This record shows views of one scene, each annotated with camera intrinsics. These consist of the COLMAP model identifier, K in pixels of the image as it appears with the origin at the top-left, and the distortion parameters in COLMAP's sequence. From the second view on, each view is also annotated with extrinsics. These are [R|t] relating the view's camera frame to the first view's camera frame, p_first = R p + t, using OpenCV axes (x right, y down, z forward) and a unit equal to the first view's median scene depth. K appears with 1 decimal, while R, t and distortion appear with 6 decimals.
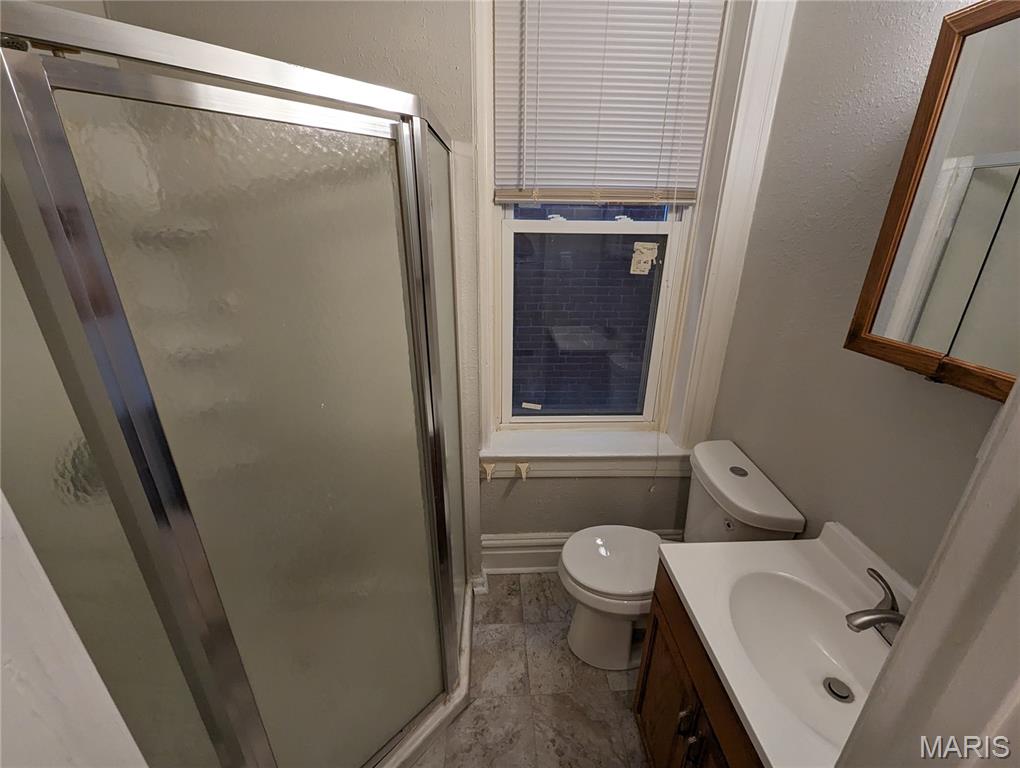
lens RADIAL K [[423.1, 0, 513.2], [0, 423.1, 386.4], [0, 0, 1]] dist [0.001490, -0.000105]
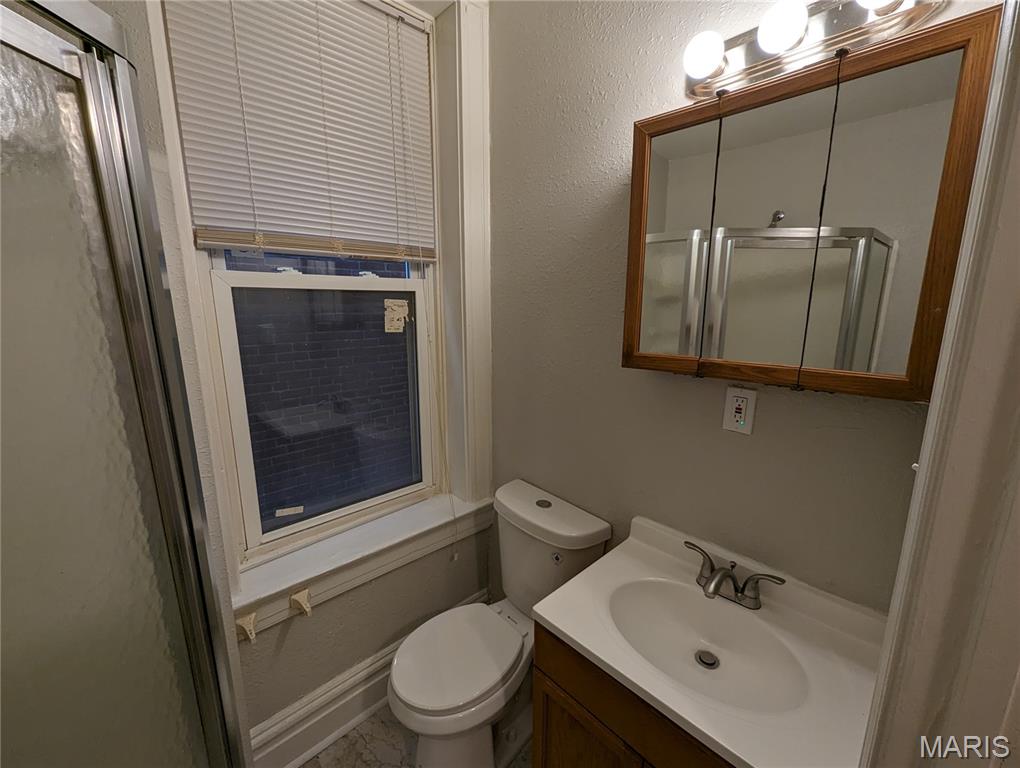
lens RADIAL K [[423.1, 0, 512.8], [0, 423.1, 386.8], [0, 0, 1]] dist [0.001490, -0.000105]
pose [[0.752969, -0.138350, 0.643348, -0.127314], [0.246913, 0.965618, -0.081332, -0.008640], [-0.609976, 0.220092, 0.761241, 0.161383]]
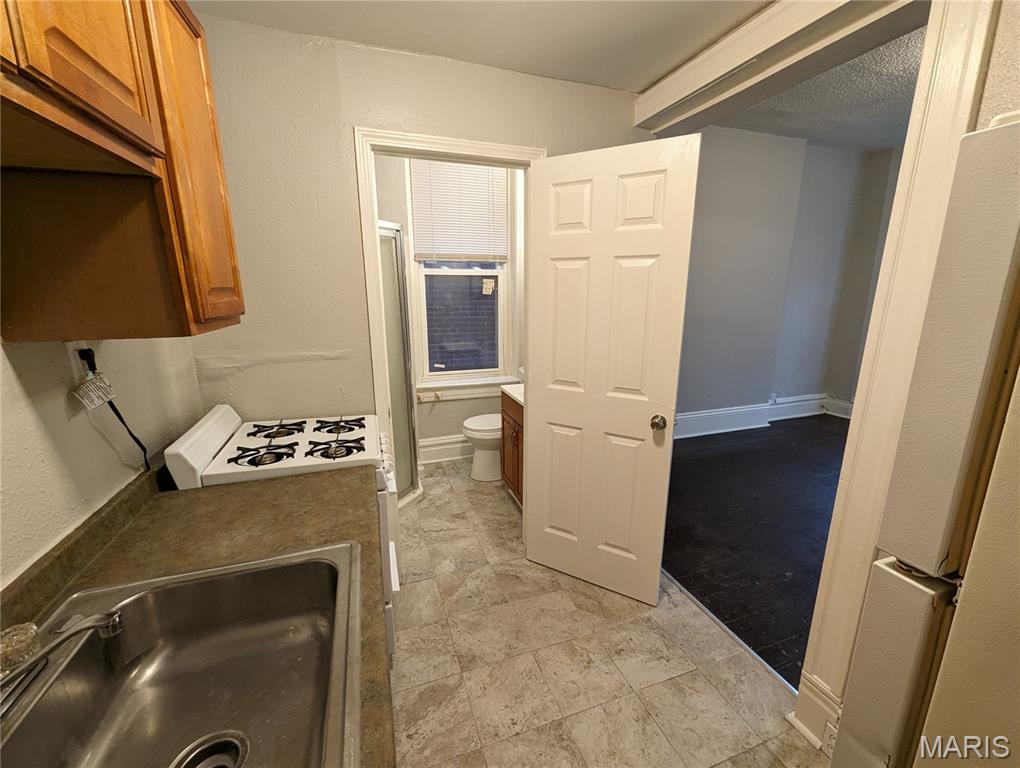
lens RADIAL K [[423.1, 0, 515.2], [0, 423.1, 386.2], [0, 0, 1]] dist [0.001490, -0.000105]
pose [[0.957149, -0.075905, 0.279470, -0.188357], [0.115259, 0.985161, -0.127174, 0.470924], [-0.265670, 0.153936, 0.951695, -0.963212]]
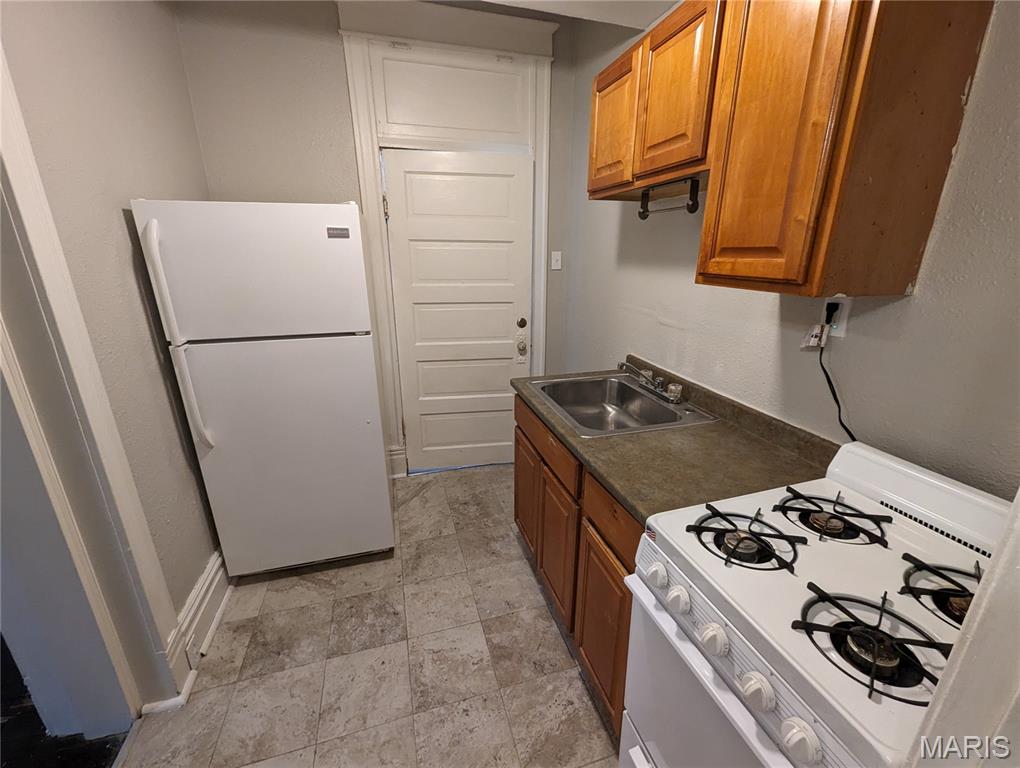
lens RADIAL K [[423.1, 0, 512.3], [0, 423.1, 388.2], [0, 0, 1]] dist [0.001490, -0.000105]
pose [[-0.971430, 0.060378, -0.229520, 0.435930], [-0.097999, 0.778749, 0.619634, -0.647793], [0.216150, 0.624423, -0.750583, 1.963956]]
